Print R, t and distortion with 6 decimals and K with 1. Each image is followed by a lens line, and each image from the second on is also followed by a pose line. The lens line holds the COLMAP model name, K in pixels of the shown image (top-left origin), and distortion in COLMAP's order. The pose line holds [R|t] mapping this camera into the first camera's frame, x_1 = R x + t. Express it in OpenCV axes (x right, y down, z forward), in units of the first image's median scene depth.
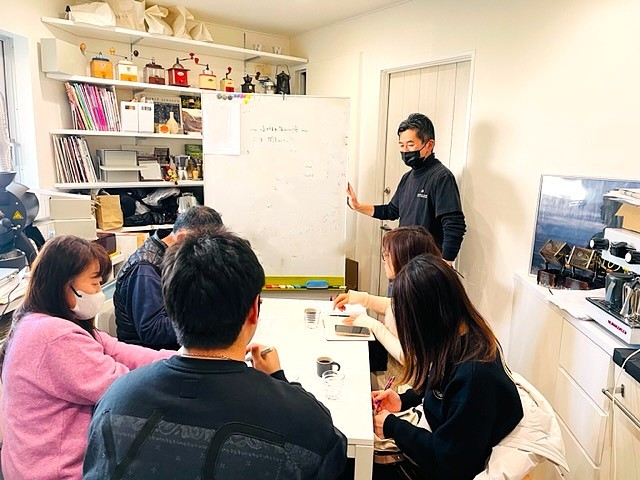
lens RADIAL K [[499.8, 0, 320.0], [0, 499.8, 240.0], [0, 0, 1]] dist [0.068479, -0.107804]
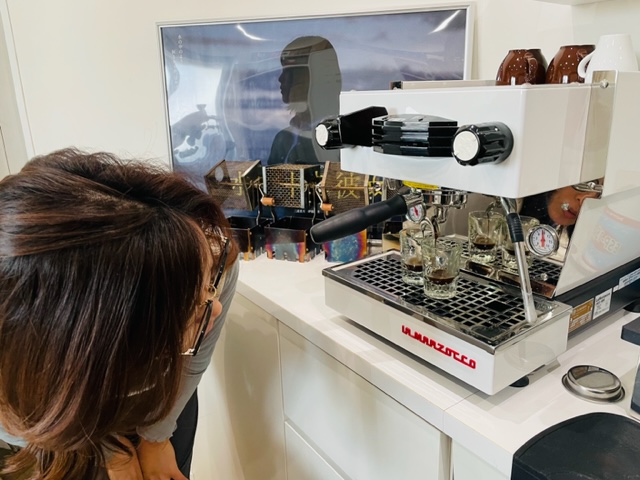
lens RADIAL K [[499.8, 0, 320.0], [0, 499.8, 240.0], [0, 0, 1]] dist [0.068479, -0.107804]
pose [[0.758366, -0.209756, 0.617158, 0.299049], [0.139763, 0.977114, 0.160356, 0.026177], [-0.636670, -0.035353, 0.770326, 0.730207]]
